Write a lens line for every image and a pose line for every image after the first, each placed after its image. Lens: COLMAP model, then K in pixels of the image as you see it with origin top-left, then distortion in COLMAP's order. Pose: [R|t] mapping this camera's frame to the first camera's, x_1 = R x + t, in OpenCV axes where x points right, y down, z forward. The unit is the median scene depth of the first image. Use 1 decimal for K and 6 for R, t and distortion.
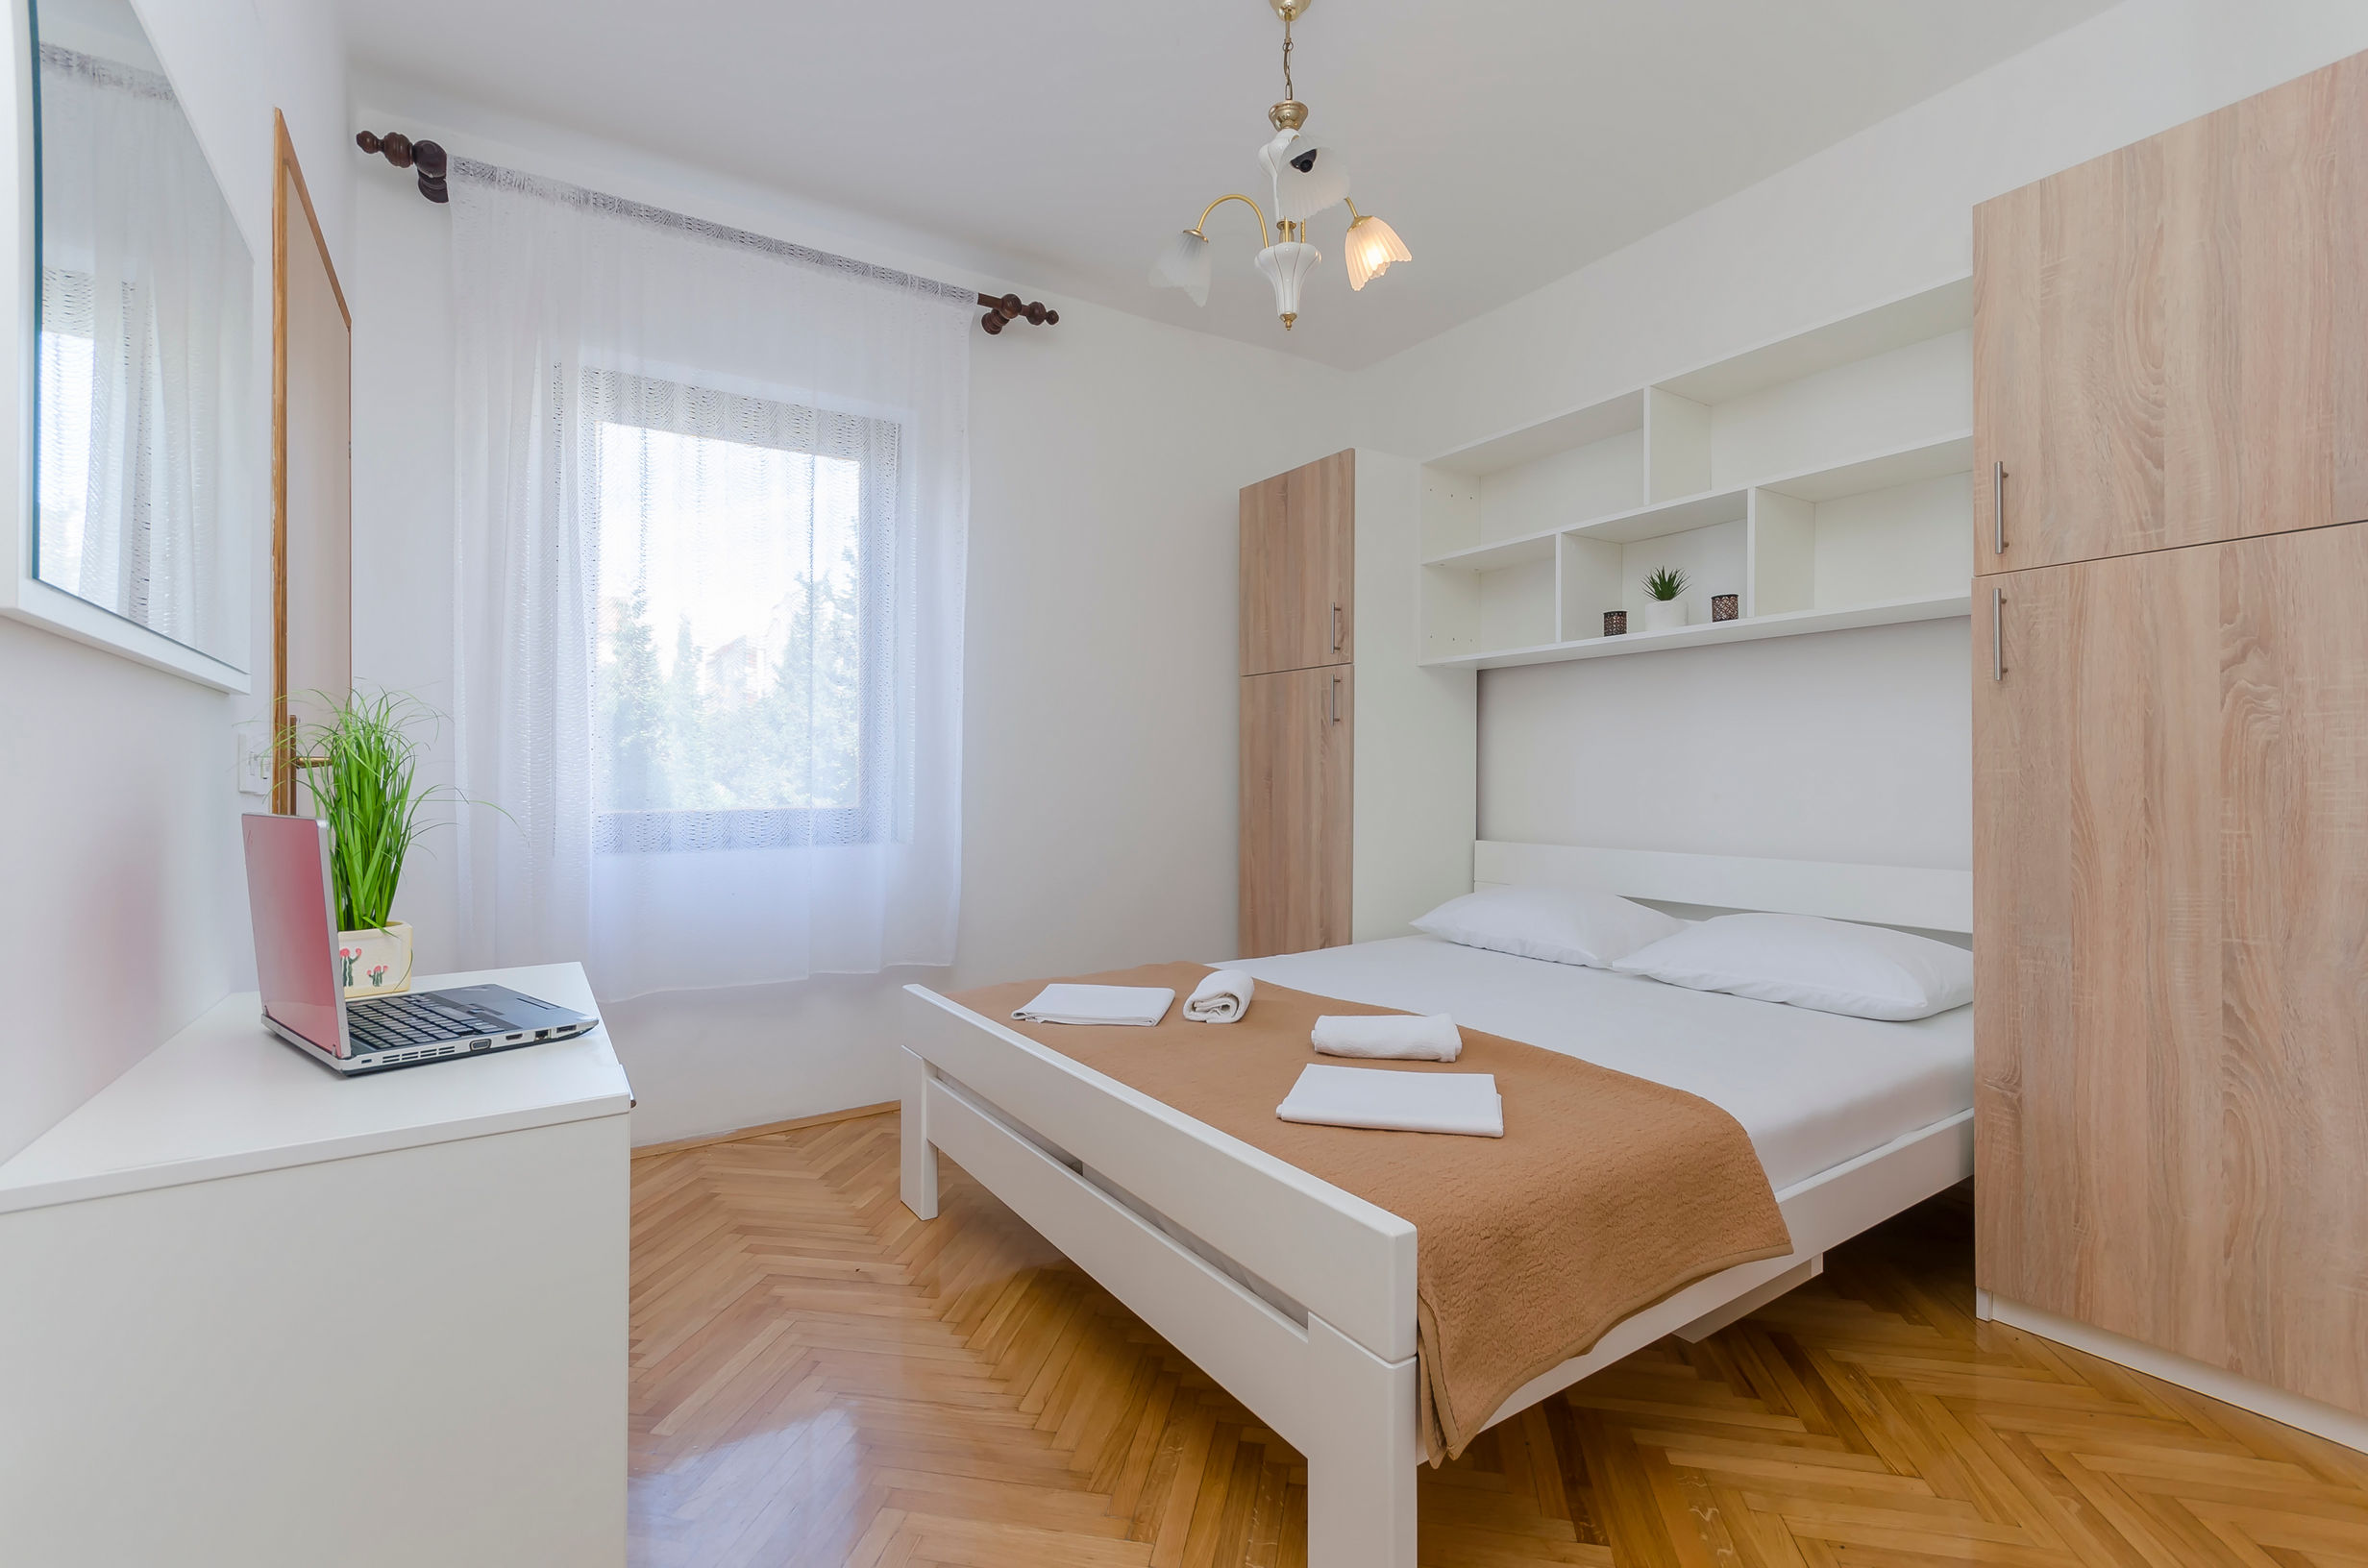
lens RADIAL K [[1030.7, 0, 1198.1], [0, 1030.7, 767.3], [0, 0, 1]] dist [0.000741, 0.000272]
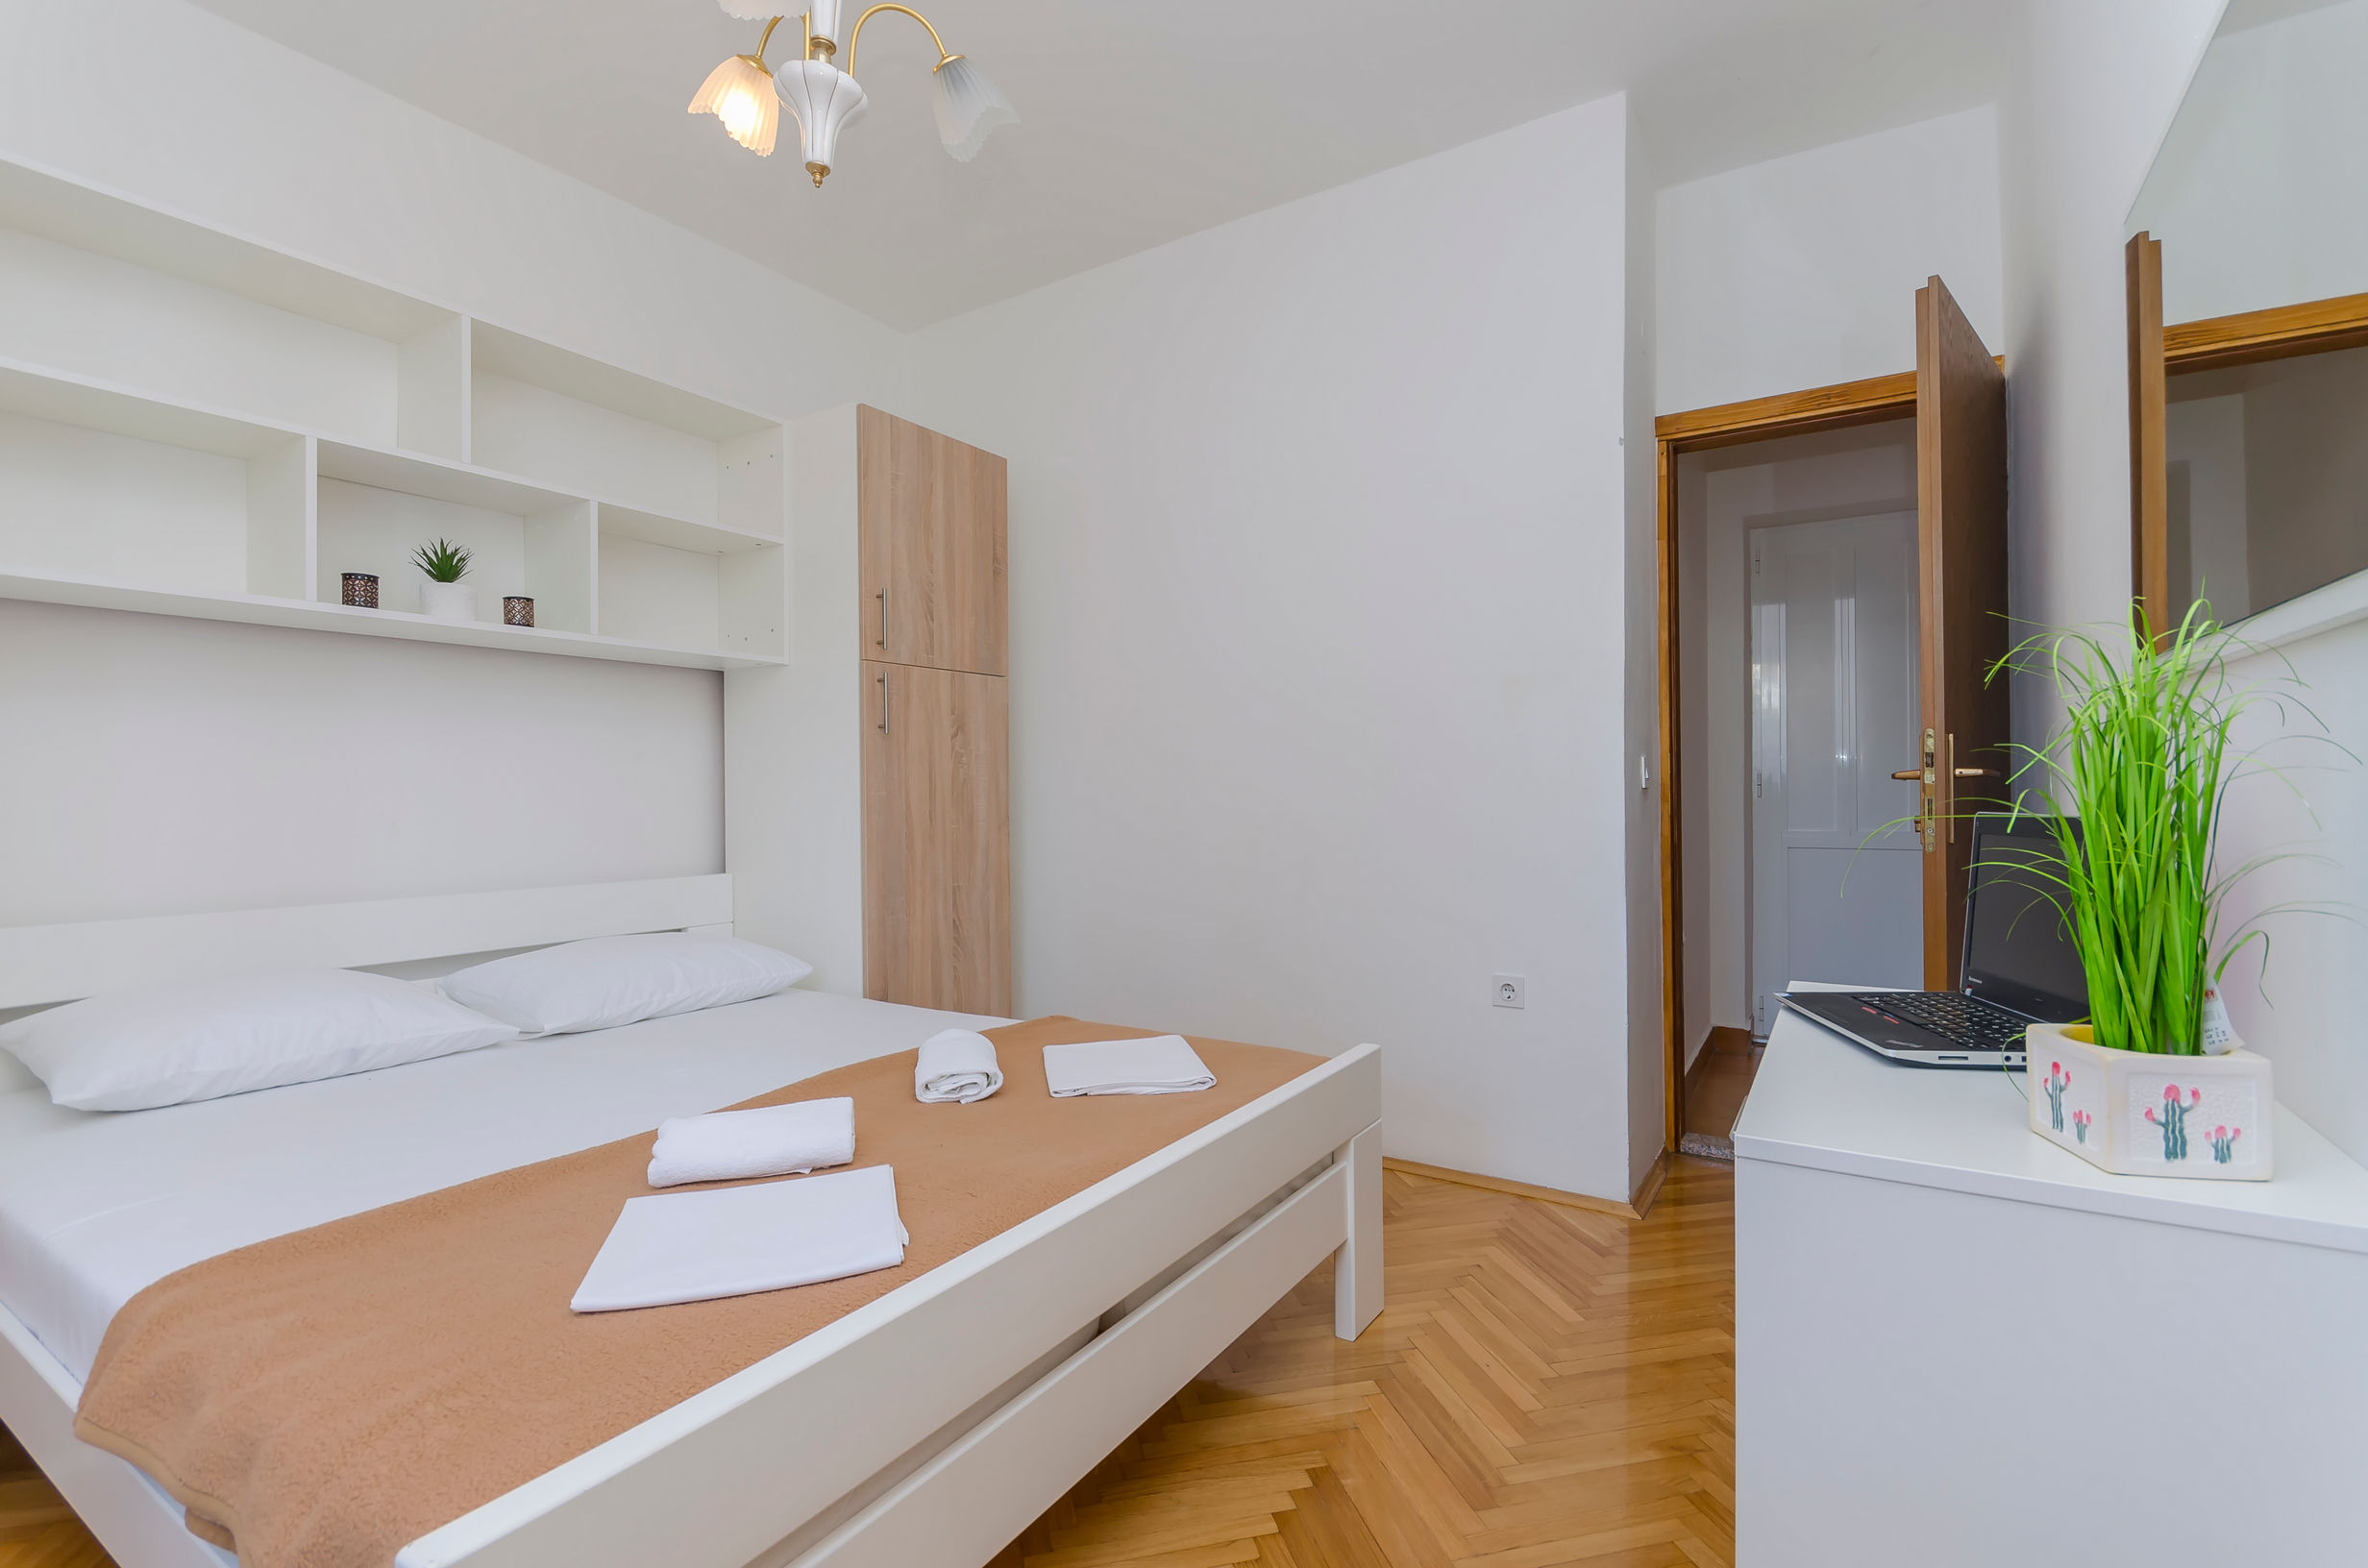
lens RADIAL K [[1035.1, 0, 1205.8], [0, 1035.1, 788.3], [0, 0, 1]] dist [-0.001419, -0.000095]
pose [[-0.406926, 0.006979, 0.913435, -0.837844], [-0.002421, 0.999959, -0.008718, 0.008025], [-0.913458, -0.005759, -0.406892, 1.252639]]
